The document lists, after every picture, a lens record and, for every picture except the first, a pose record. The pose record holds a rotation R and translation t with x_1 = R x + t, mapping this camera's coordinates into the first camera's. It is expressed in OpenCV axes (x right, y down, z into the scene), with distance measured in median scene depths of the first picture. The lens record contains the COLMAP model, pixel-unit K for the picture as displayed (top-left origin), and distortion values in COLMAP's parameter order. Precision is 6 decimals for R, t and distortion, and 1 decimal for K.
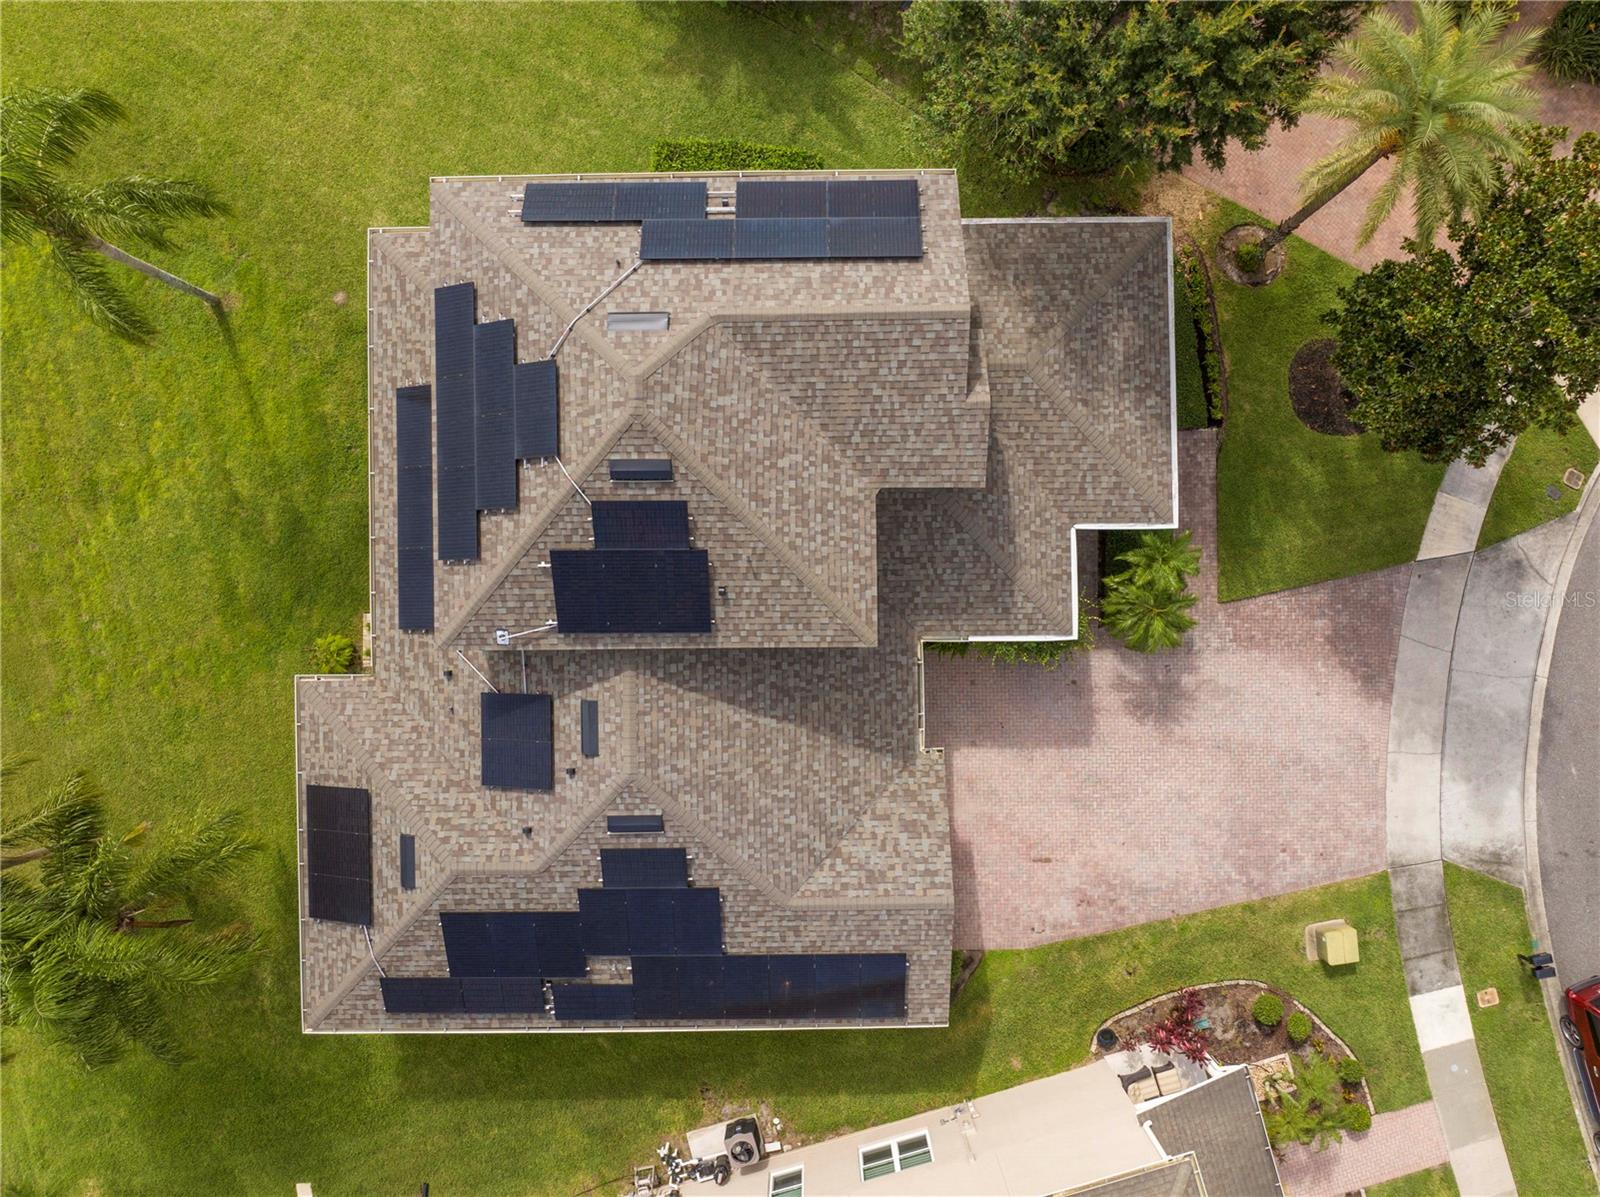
lens RADIAL K [[1124.4, 0, 809.7], [0, 1124.4, 594.8], [0, 0, 1]] dist [-0.033147, -0.002191]
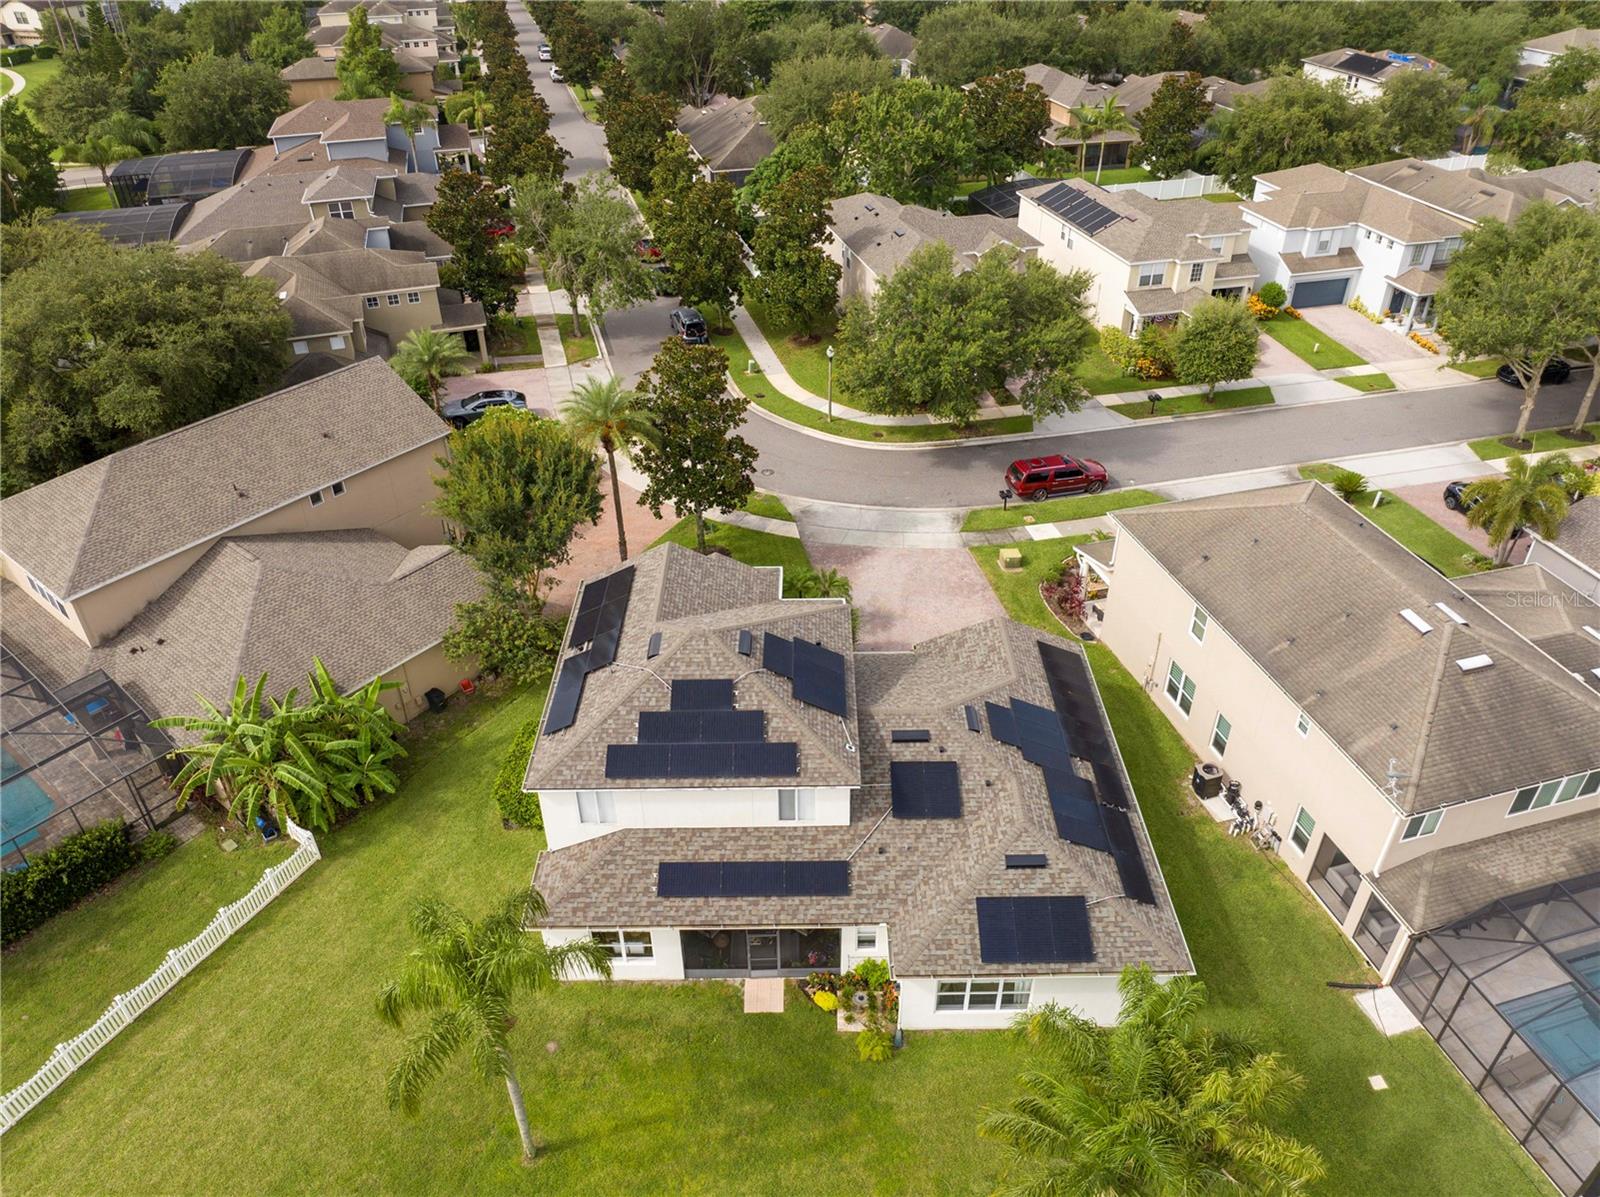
lens RADIAL K [[1124.4, 0, 809.7], [0, 1124.4, 594.8], [0, 0, 1]] dist [-0.033147, -0.002191]
pose [[0.004748, -0.568010, 0.823008, -1.072029], [0.999988, 0.003734, -0.003191, -0.008748], [-0.001261, 0.823013, 0.568020, 0.002367]]
